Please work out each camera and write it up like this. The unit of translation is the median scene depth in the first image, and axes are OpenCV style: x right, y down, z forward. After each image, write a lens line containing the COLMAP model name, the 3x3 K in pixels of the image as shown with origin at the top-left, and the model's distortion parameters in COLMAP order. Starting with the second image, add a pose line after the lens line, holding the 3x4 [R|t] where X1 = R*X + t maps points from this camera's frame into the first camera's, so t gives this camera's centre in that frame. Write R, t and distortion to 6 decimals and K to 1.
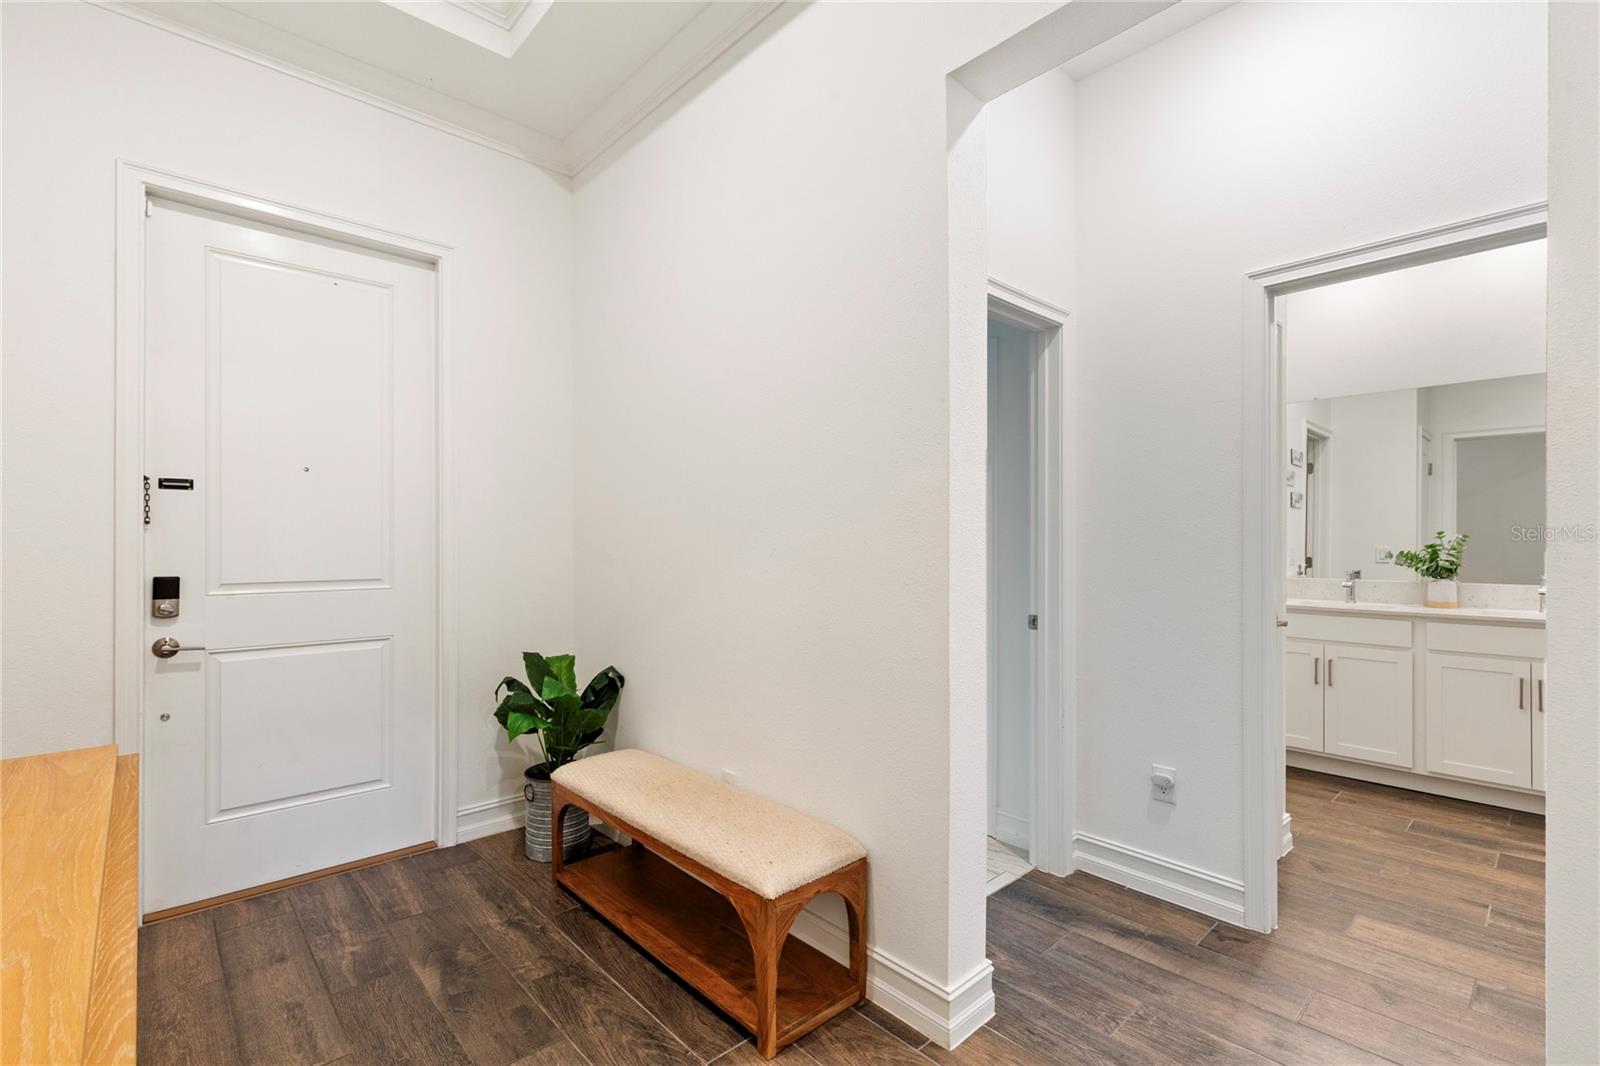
lens RADIAL K [[723.7, 0, 786.6], [0, 723.7, 540.6], [0, 0, 1]] dist [-0.000604, 0.000061]
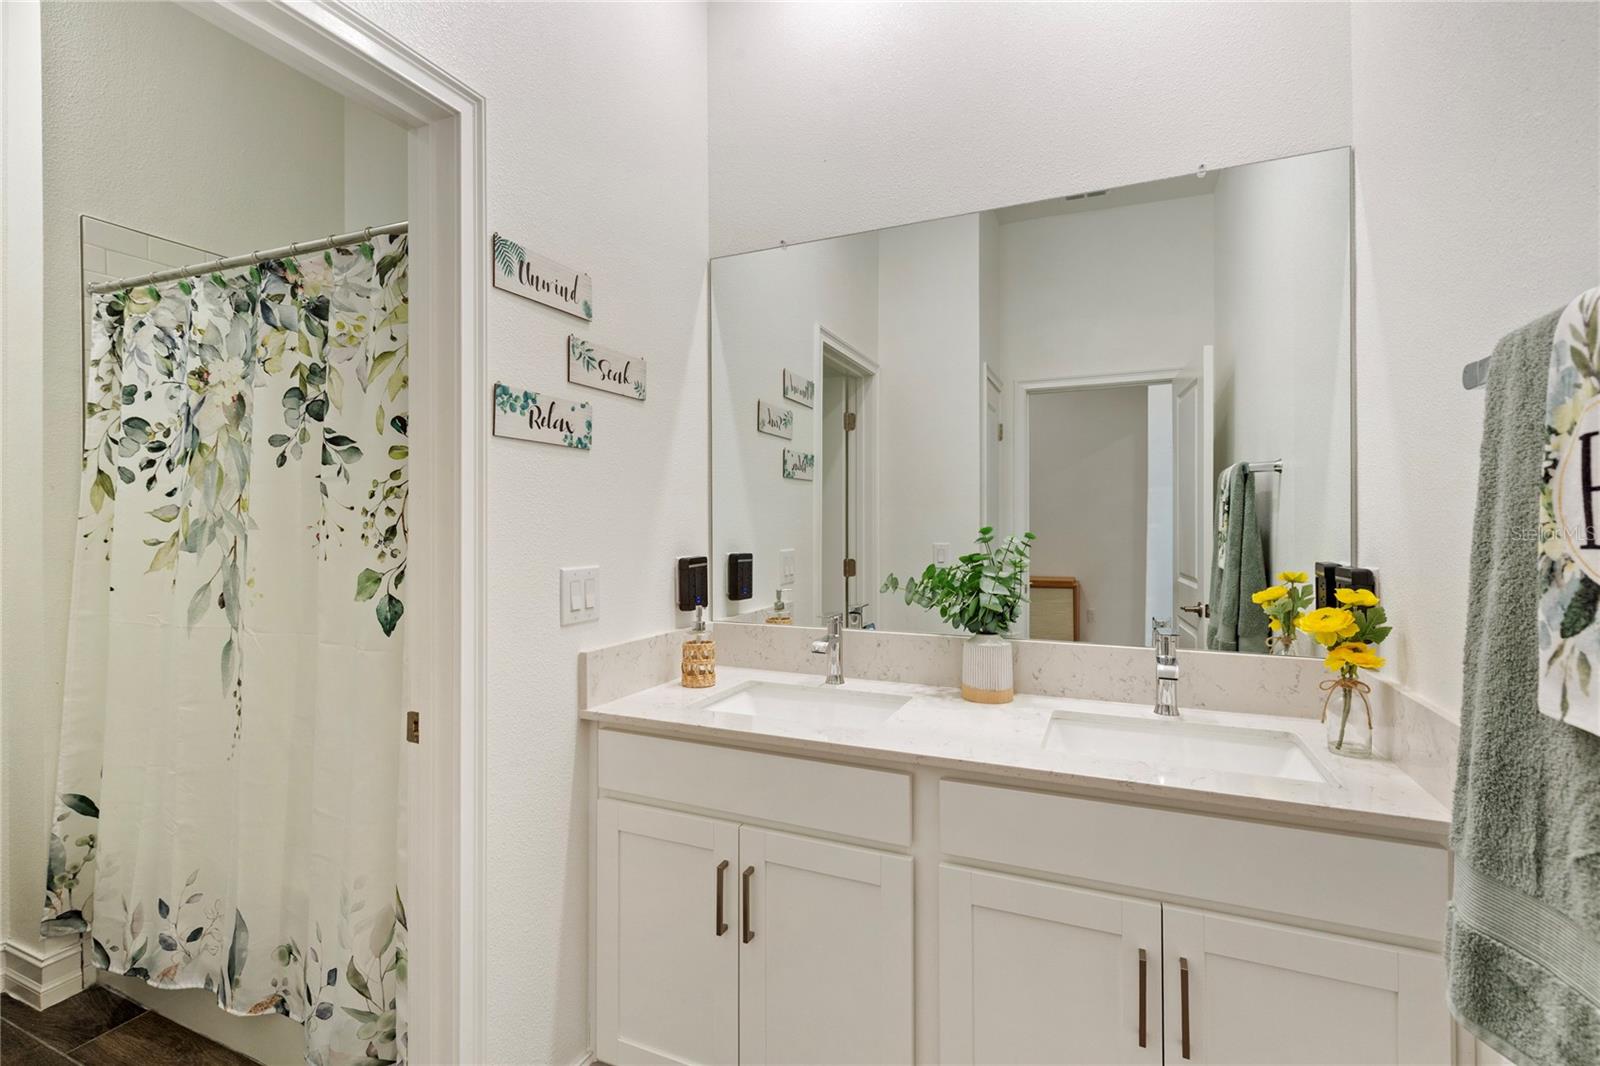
lens RADIAL K [[725.9, 0, 794.3], [0, 725.9, 526.0], [0, 0, 1]] dist [0.001523, 0.000301]
pose [[0.913144, -0.004749, 0.407610, 0.603089], [0.002357, 0.999977, 0.006370, -0.016802], [-0.407631, -0.004856, 0.913134, 0.626998]]
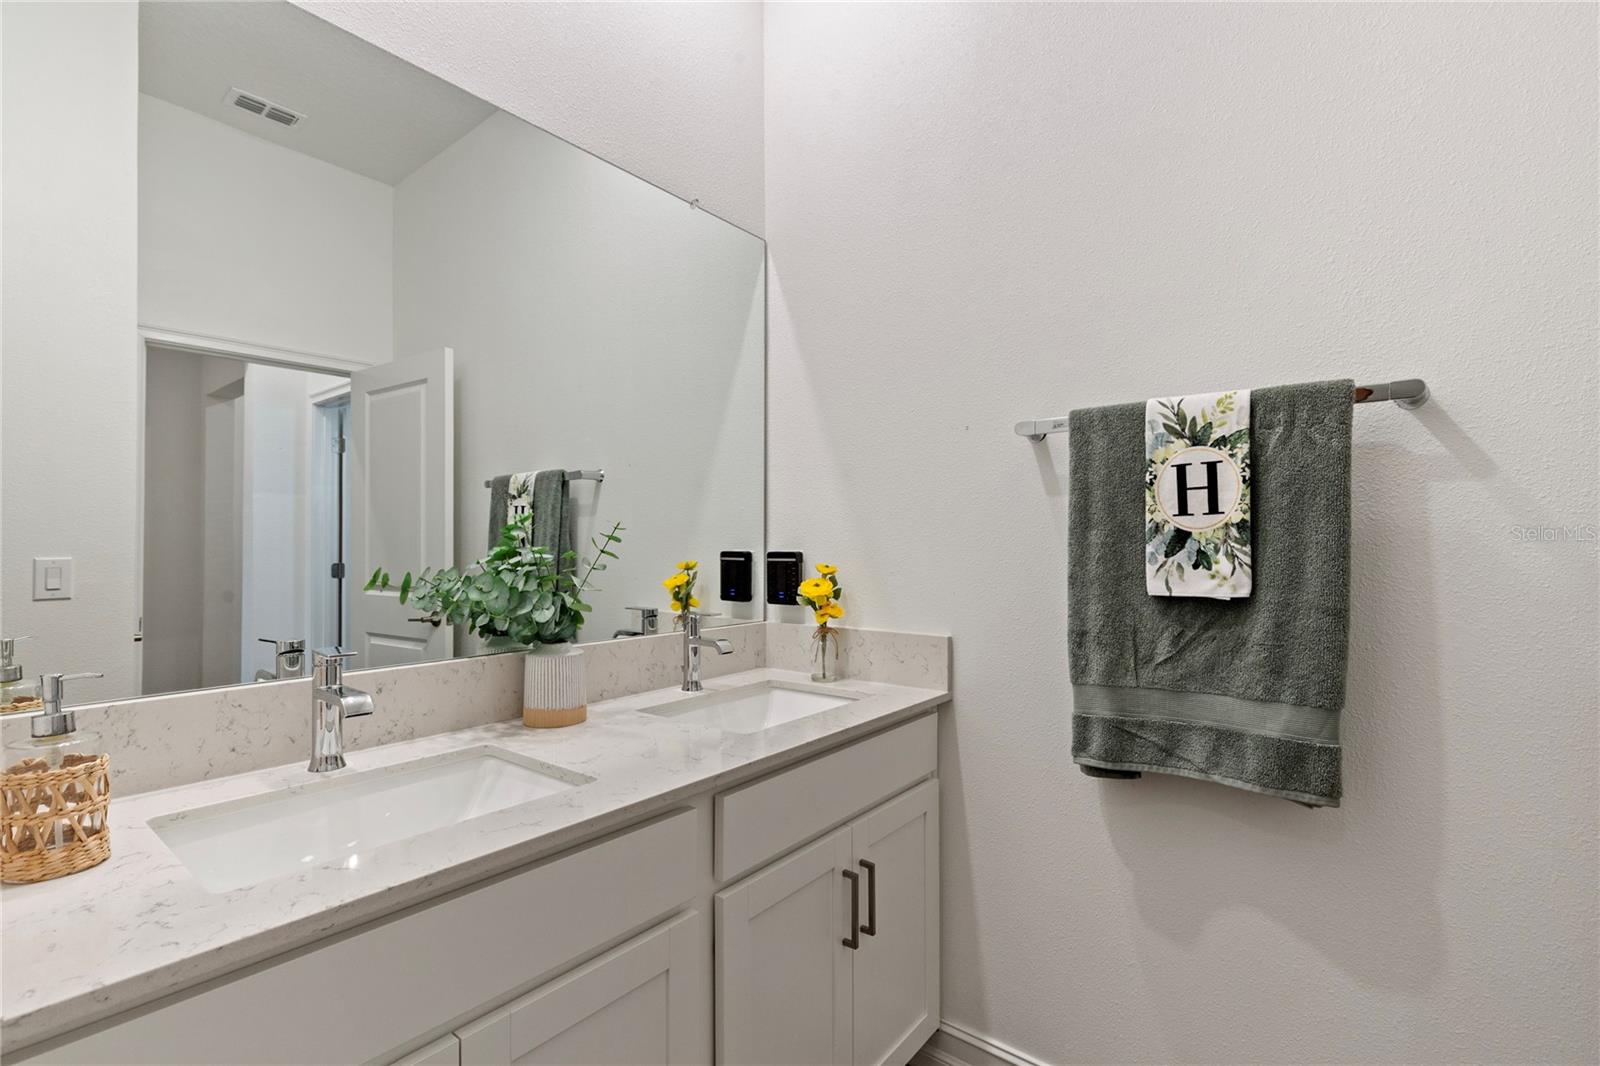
lens RADIAL K [[723.7, 0, 786.6], [0, 723.7, 540.6], [0, 0, 1]] dist [-0.000604, 0.000061]
pose [[-0.151821, 0.003013, 0.988403, 0.514283], [-0.002011, 0.999992, -0.003357, 0.001903], [-0.988406, -0.002497, -0.151813, 0.922733]]
